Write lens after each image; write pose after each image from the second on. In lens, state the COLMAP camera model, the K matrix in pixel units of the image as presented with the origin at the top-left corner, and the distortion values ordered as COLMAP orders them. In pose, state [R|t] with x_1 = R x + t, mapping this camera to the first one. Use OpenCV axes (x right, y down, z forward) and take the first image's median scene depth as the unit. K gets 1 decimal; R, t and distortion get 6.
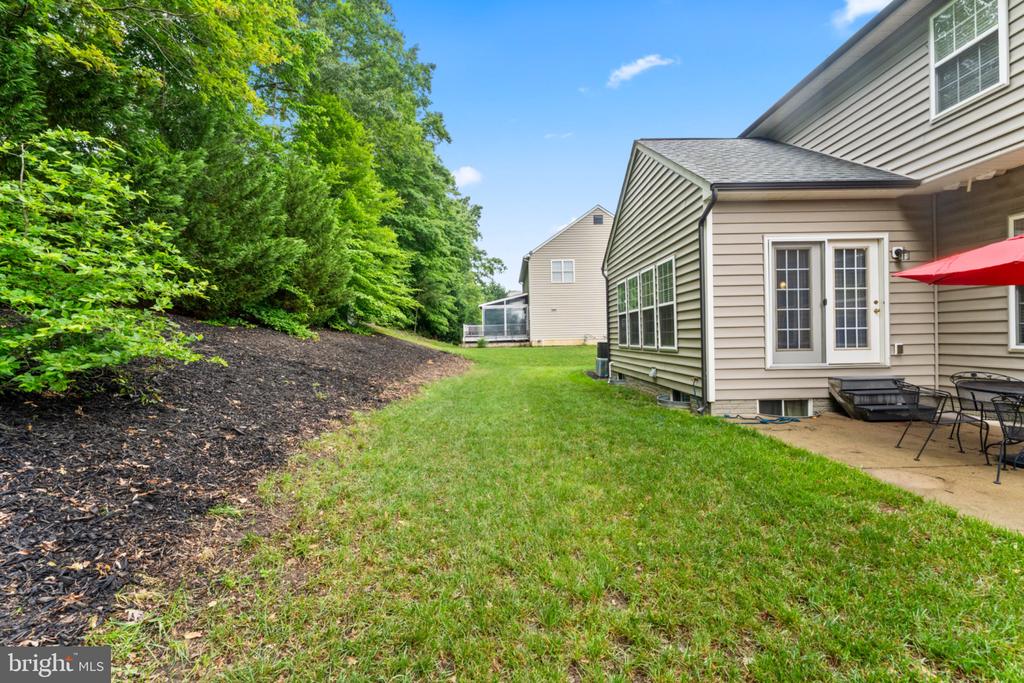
lens RADIAL K [[414.6, 0, 512.0], [0, 414.6, 341.5], [0, 0, 1]] dist [-0.002134, -0.000107]
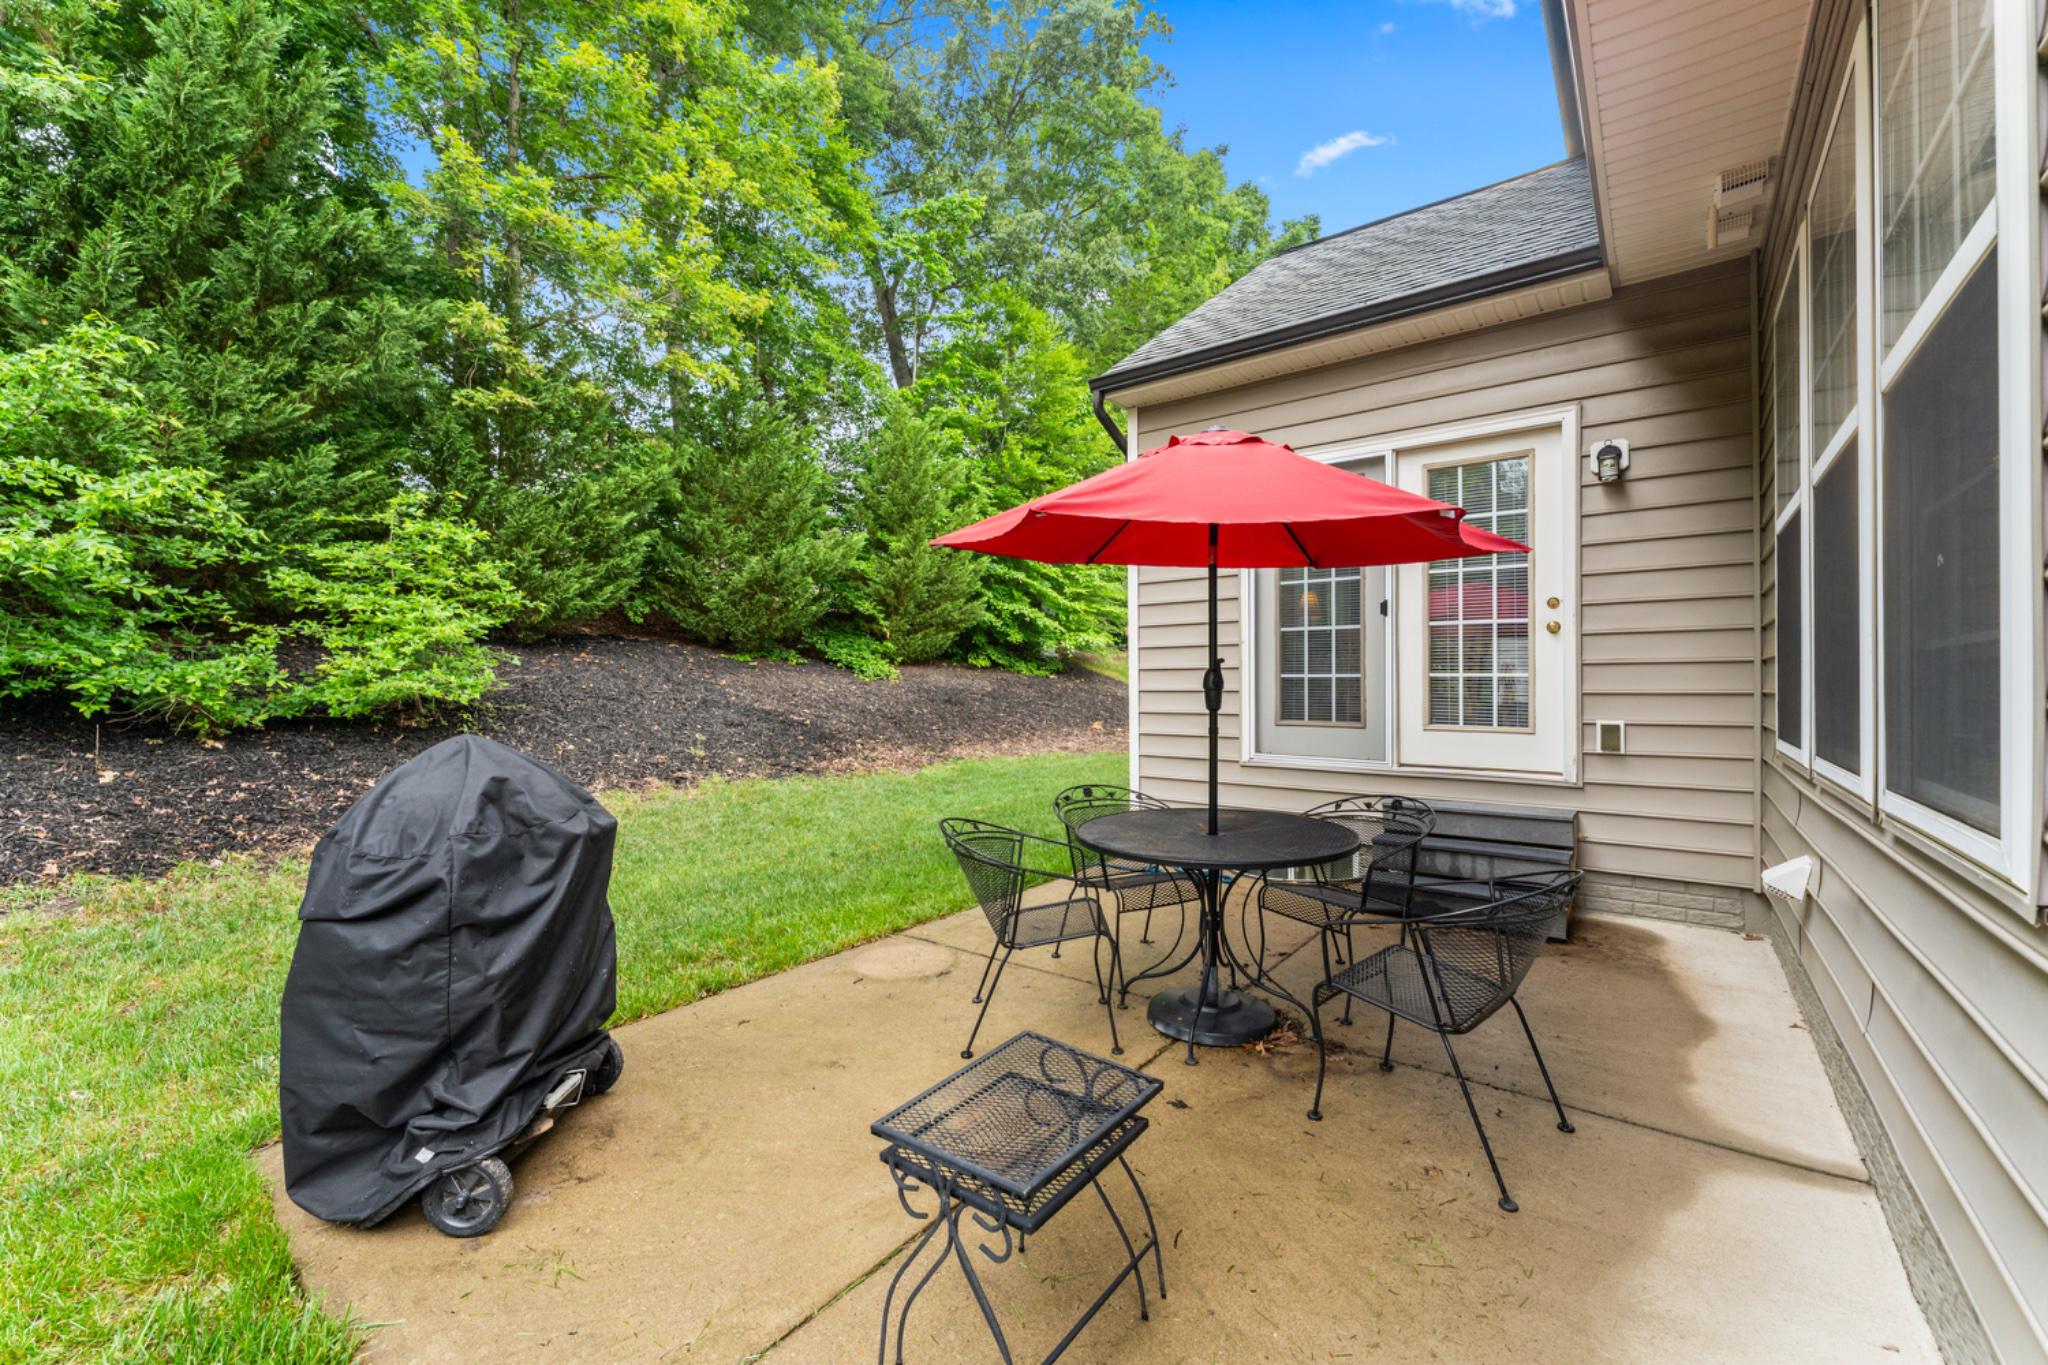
lens RADIAL K [[832.6, 0, 1024.0], [0, 832.6, 682.5], [0, 0, 1]] dist [0.040684, -0.000009]
pose [[0.774910, 0.019999, -0.631755, 0.989091], [-0.023652, 0.999717, 0.002636, -0.017231], [0.631629, 0.012900, 0.775164, 0.149297]]
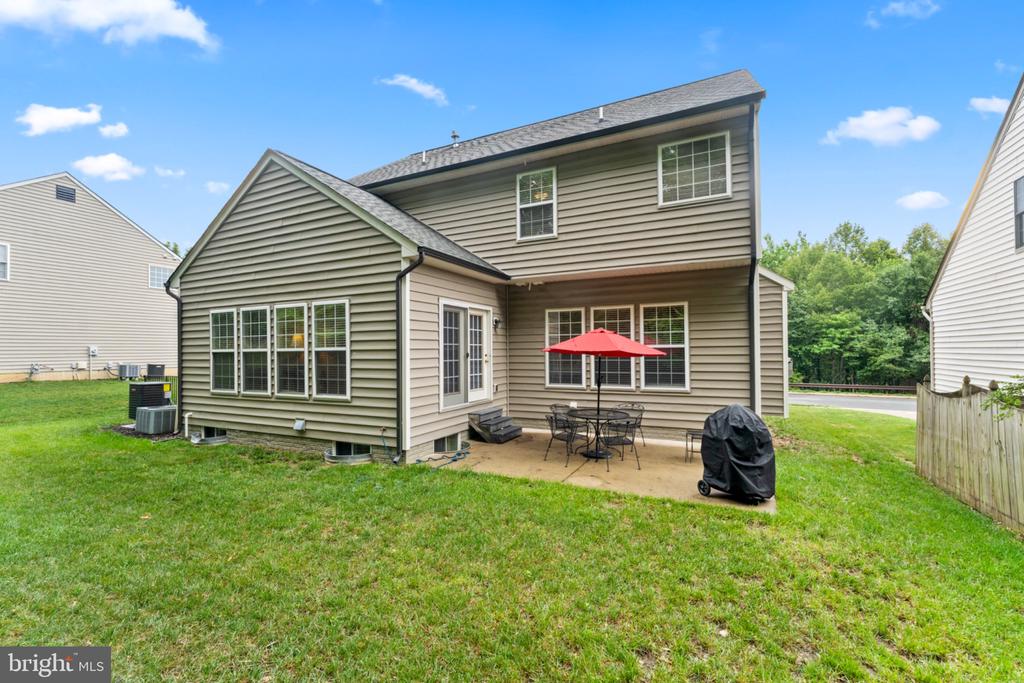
lens RADIAL K [[423.3, 0, 512.9], [0, 423.3, 347.4], [0, 0, 1]] dist [-0.000901, -0.000151]
pose [[0.453580, 0.022917, 0.890921, -0.350658], [0.011771, 0.999428, -0.031701, -0.075046], [-0.891138, 0.024866, 0.453050, 0.272727]]
